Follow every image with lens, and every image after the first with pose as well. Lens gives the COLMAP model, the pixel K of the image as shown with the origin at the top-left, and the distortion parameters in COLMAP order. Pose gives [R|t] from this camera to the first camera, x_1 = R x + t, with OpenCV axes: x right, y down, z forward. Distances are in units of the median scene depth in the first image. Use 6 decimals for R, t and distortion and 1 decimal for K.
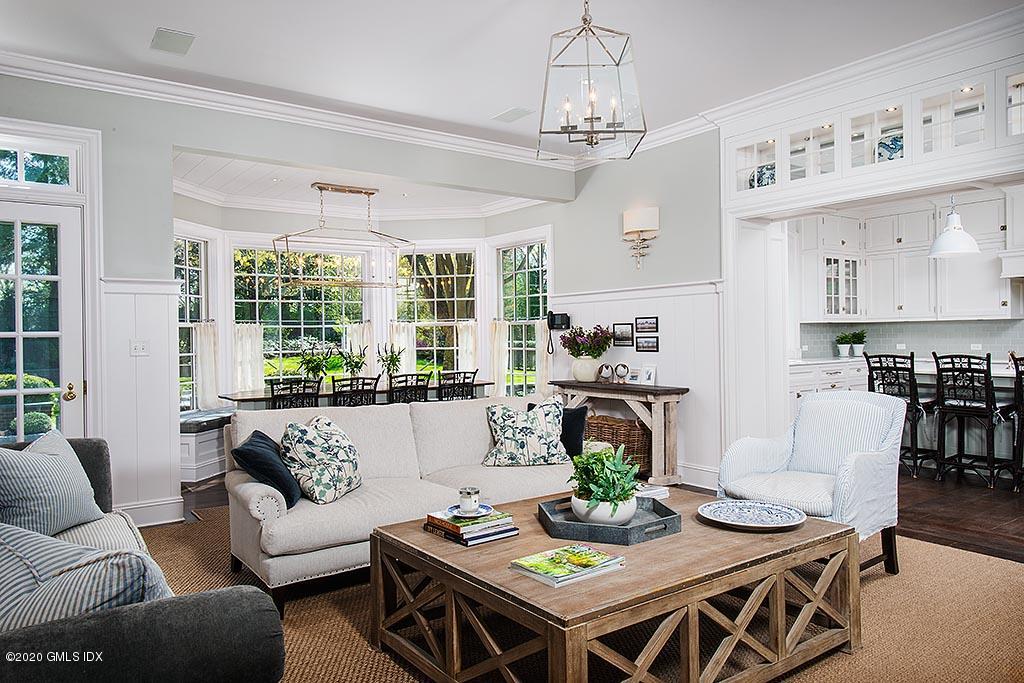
lens RADIAL K [[714.4, 0, 513.6], [0, 714.4, 340.4], [0, 0, 1]] dist [0.000920, 0.000027]
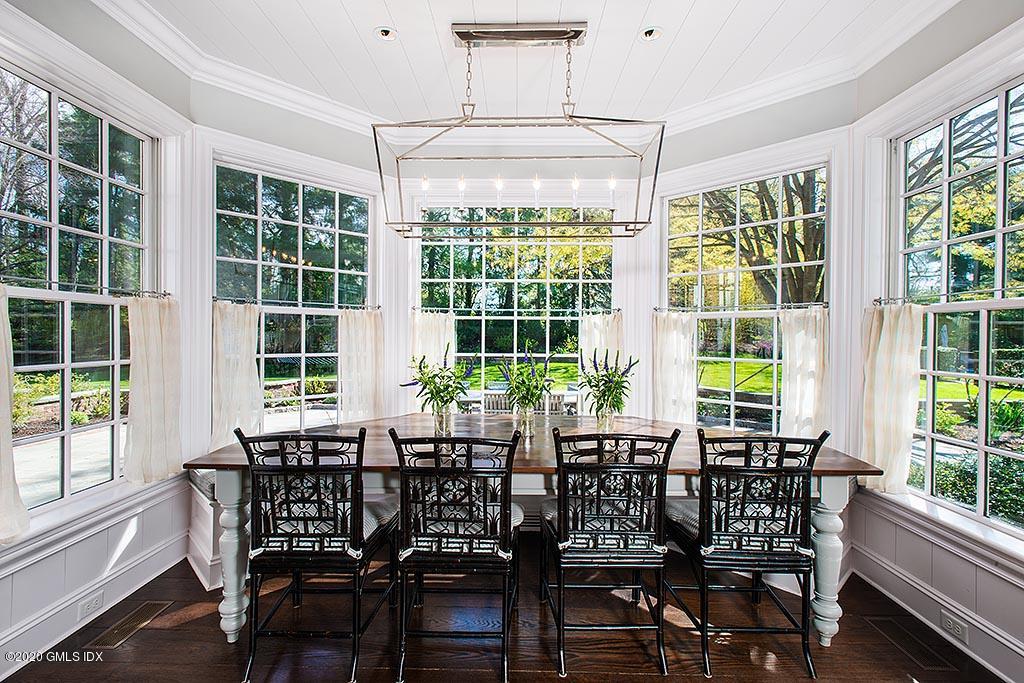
lens RADIAL K [[478.9, 0, 513.3], [0, 478.9, 343.2], [0, 0, 1]] dist [0.003319, 0.000251]
pose [[0.806536, 0.029456, -0.590451, -0.036659], [-0.025925, 0.999559, 0.014452, -0.002820], [0.590616, 0.003652, 0.806944, 0.718558]]
